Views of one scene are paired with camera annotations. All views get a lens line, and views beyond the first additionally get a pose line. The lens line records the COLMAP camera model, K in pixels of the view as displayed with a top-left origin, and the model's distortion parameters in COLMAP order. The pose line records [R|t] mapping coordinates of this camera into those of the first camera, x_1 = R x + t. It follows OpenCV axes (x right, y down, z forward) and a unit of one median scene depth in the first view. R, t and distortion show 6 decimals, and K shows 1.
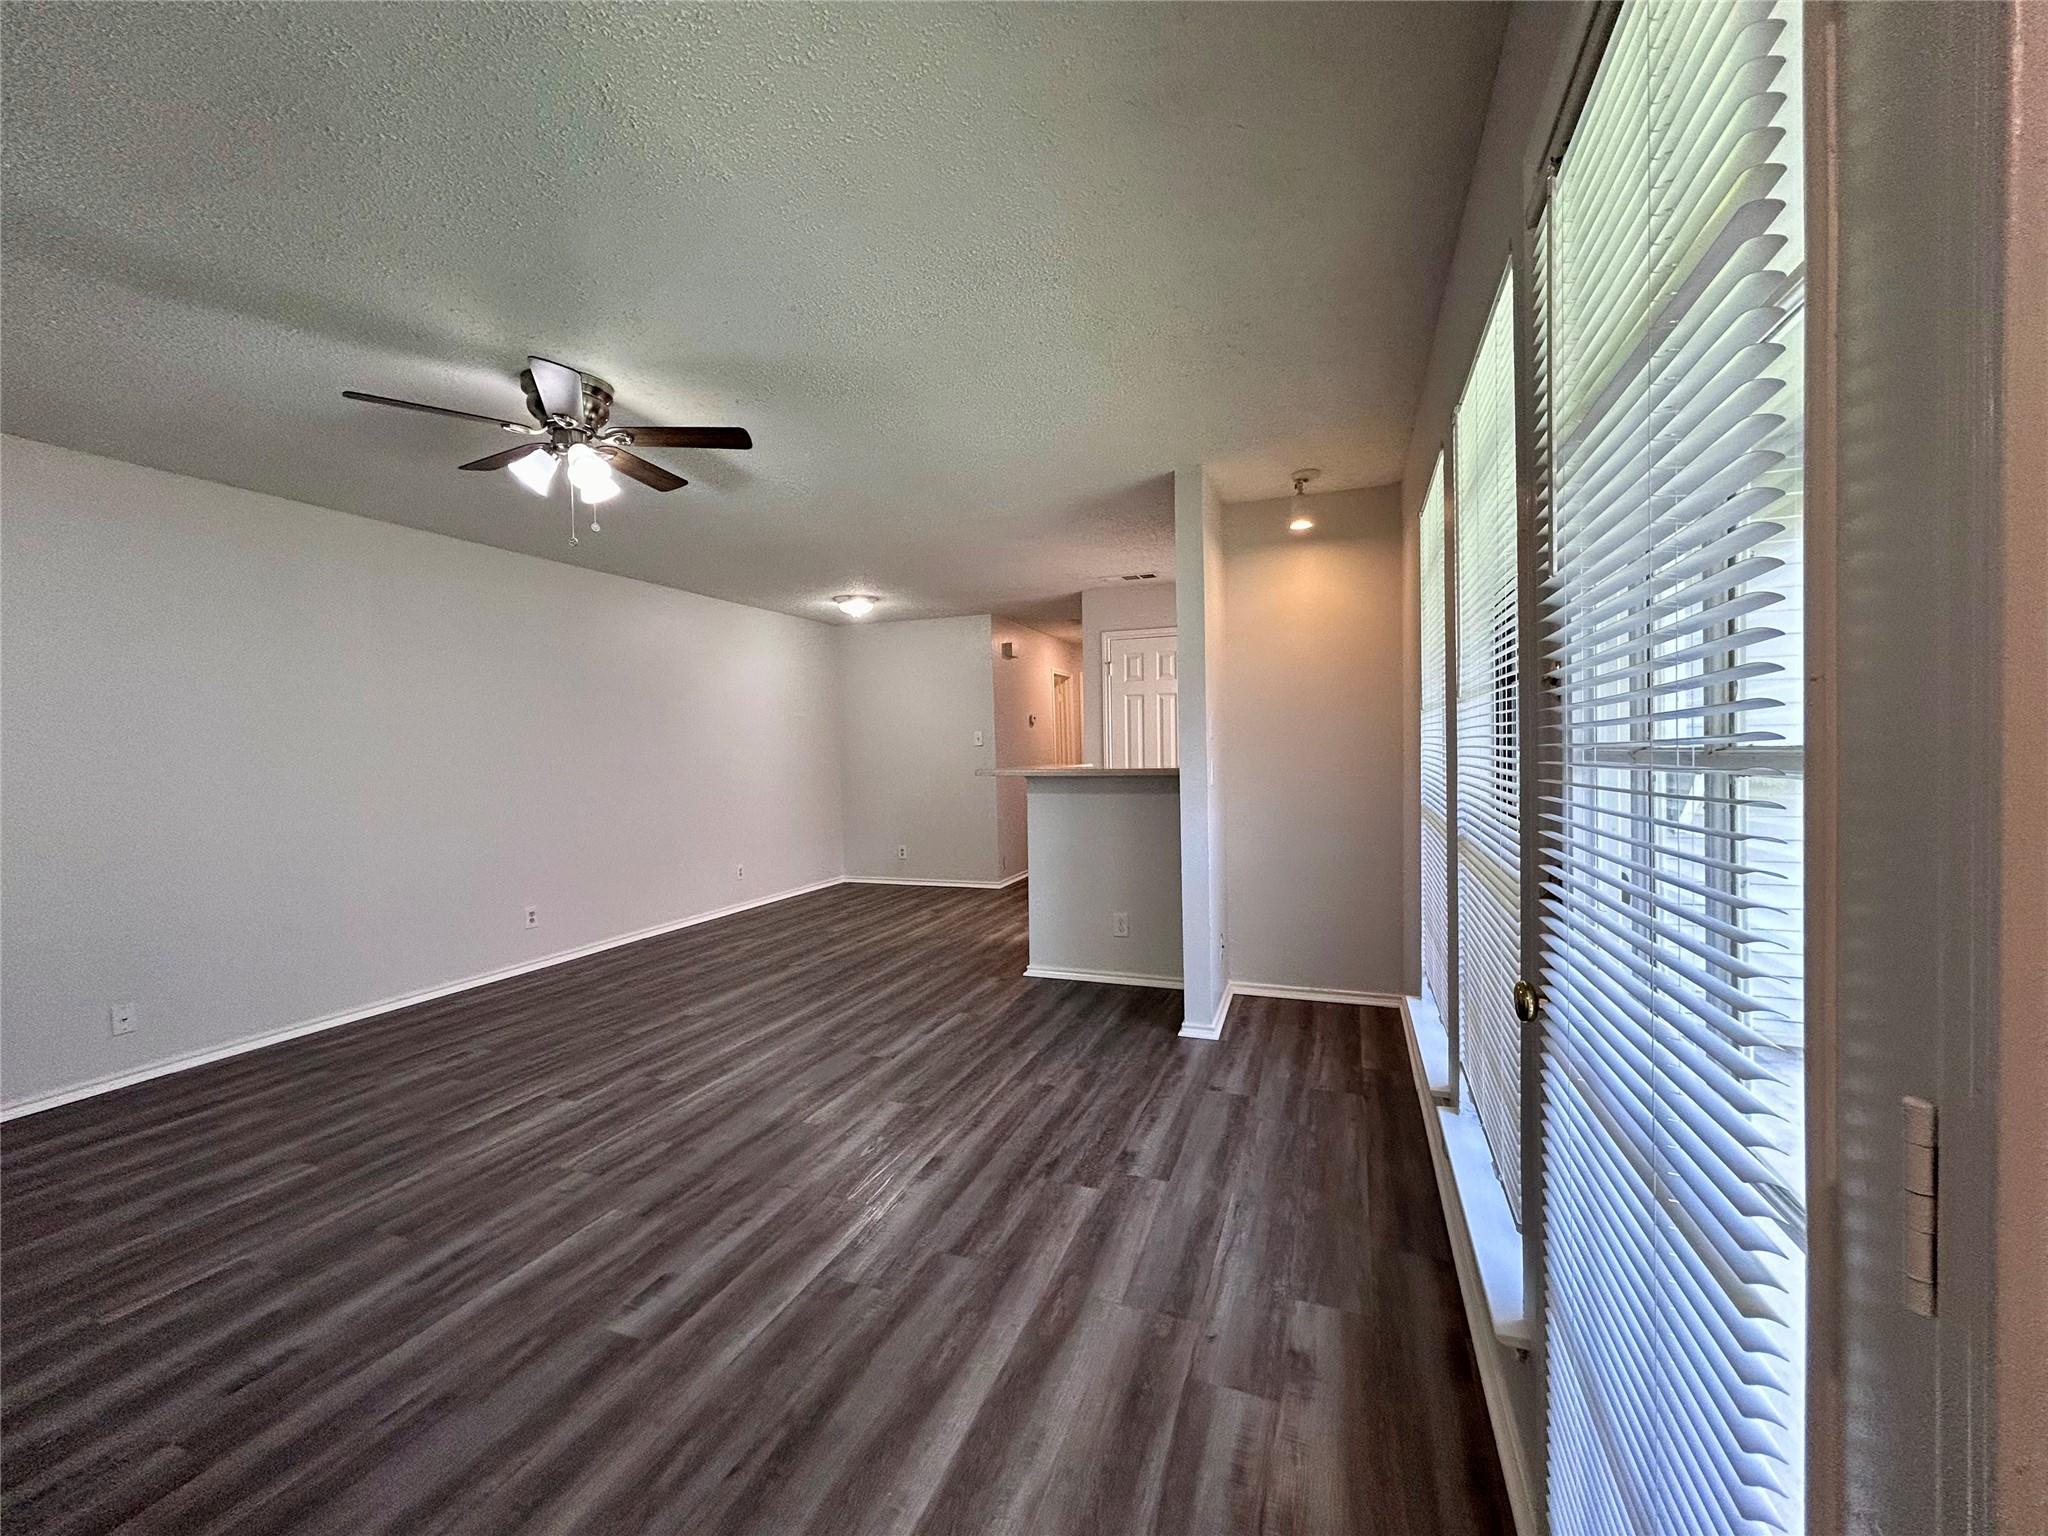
lens RADIAL K [[823.4, 0, 1026.5], [0, 823.4, 765.7], [0, 0, 1]] dist [0.001579, 0.000293]
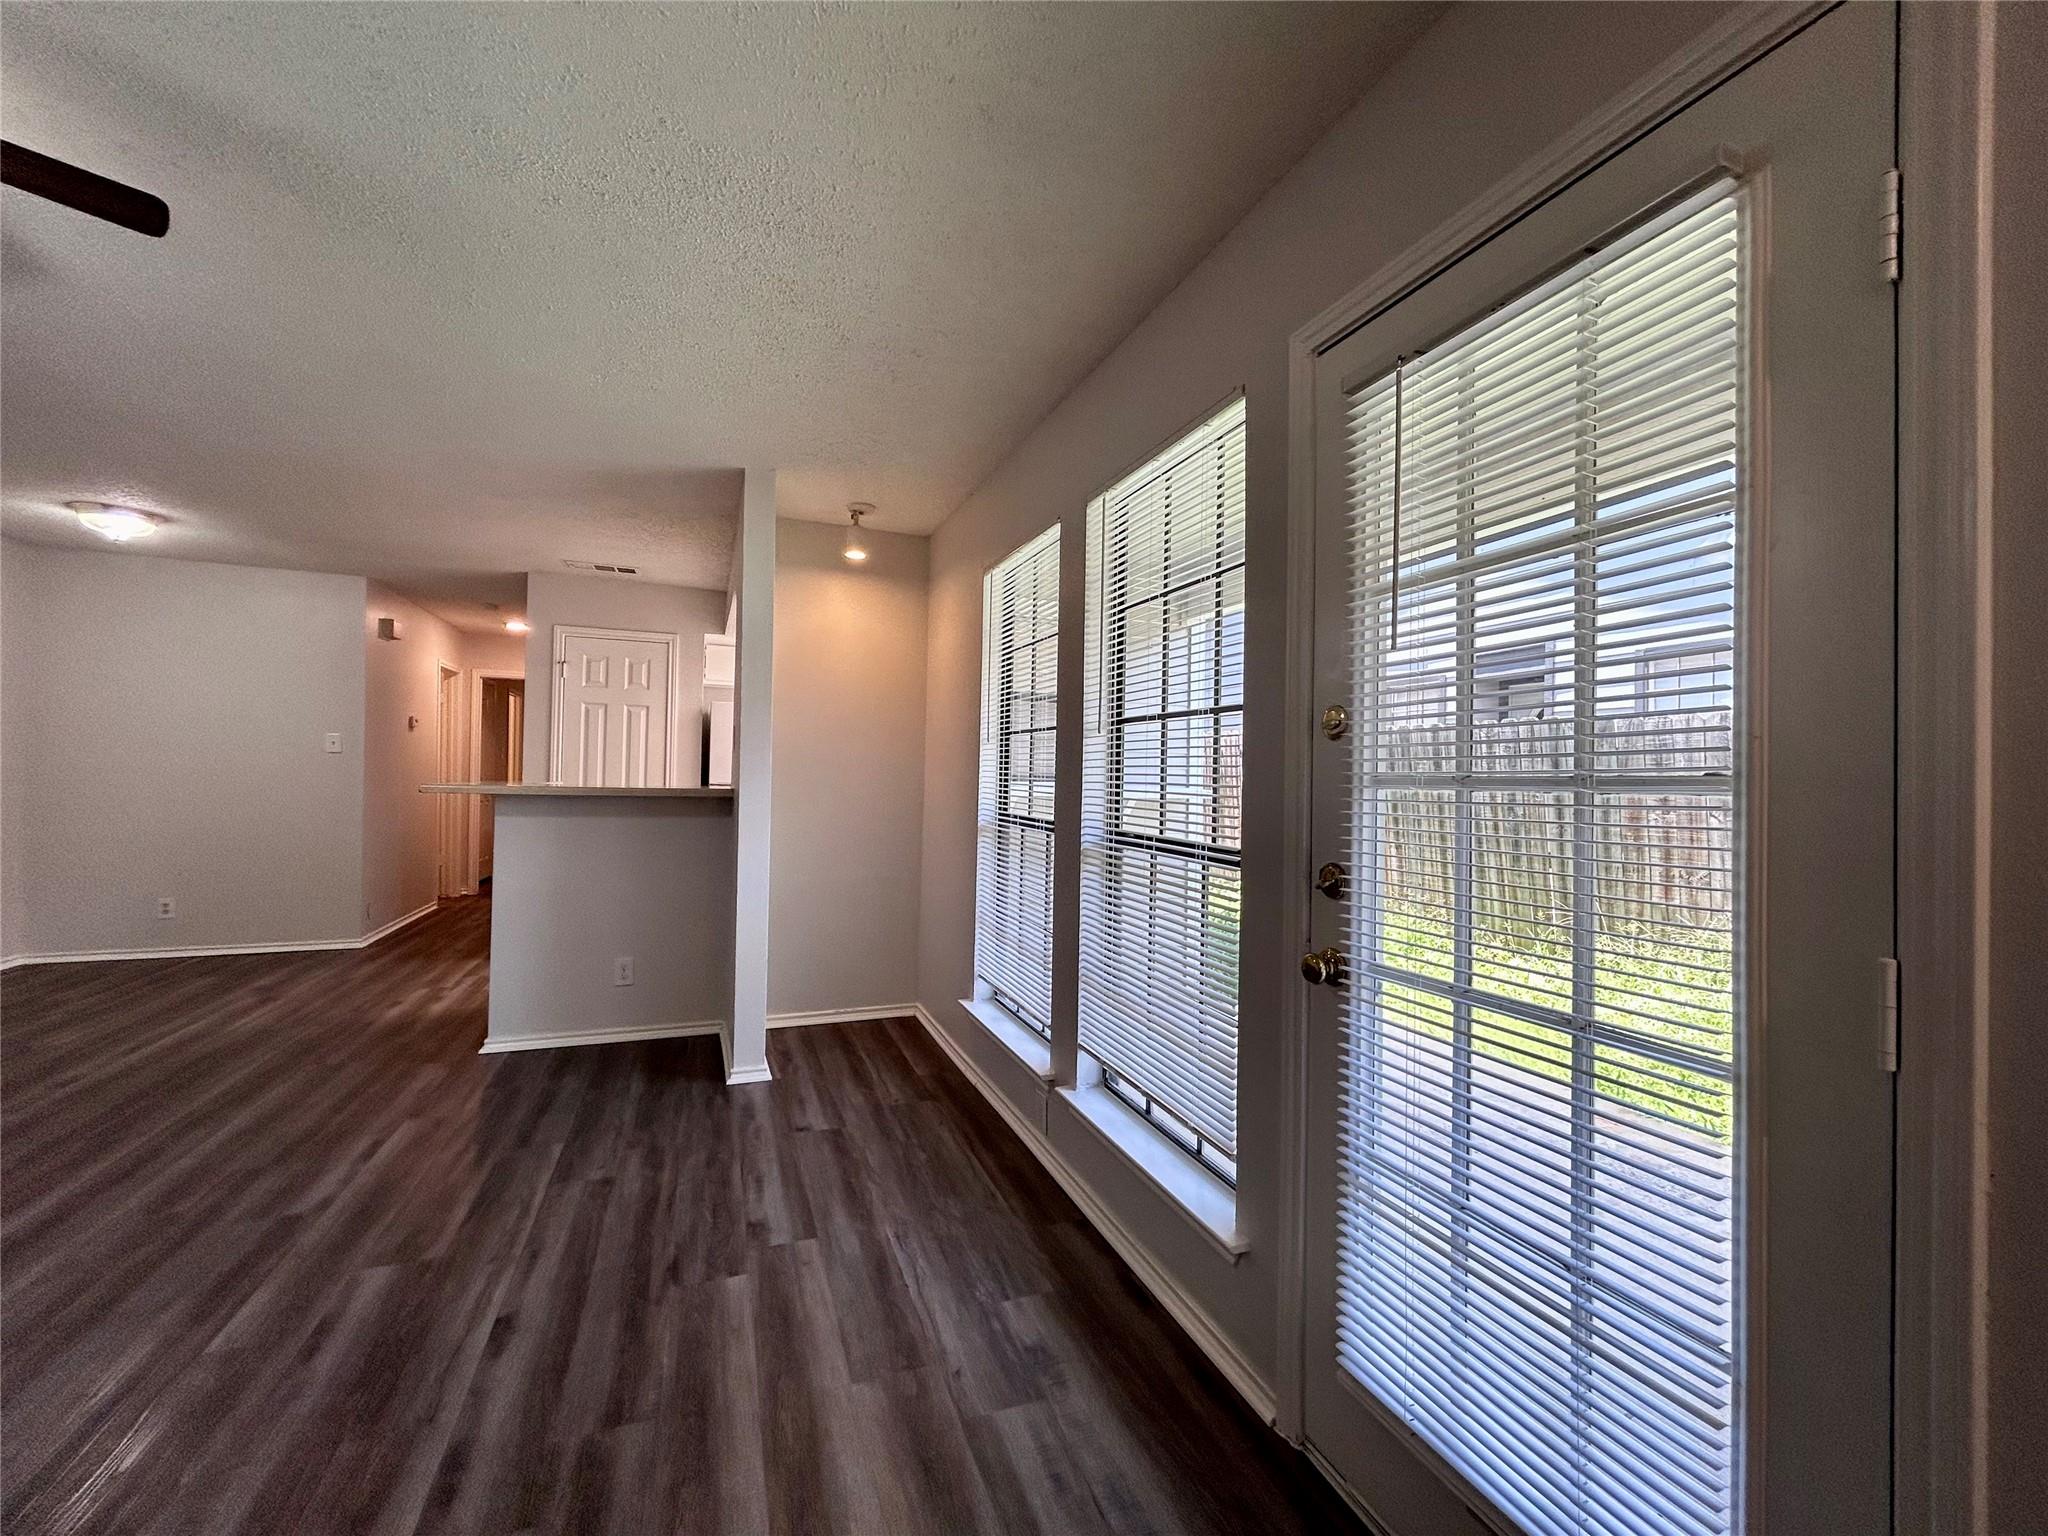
lens RADIAL K [[823.4, 0, 1031.0], [0, 823.4, 766.3], [0, 0, 1]] dist [0.001579, 0.000293]
pose [[0.738364, 0.042553, 0.673059, -0.197505], [-0.020971, 0.998973, -0.040153, 0.008156], [-0.674076, 0.015533, 0.738498, 0.104392]]
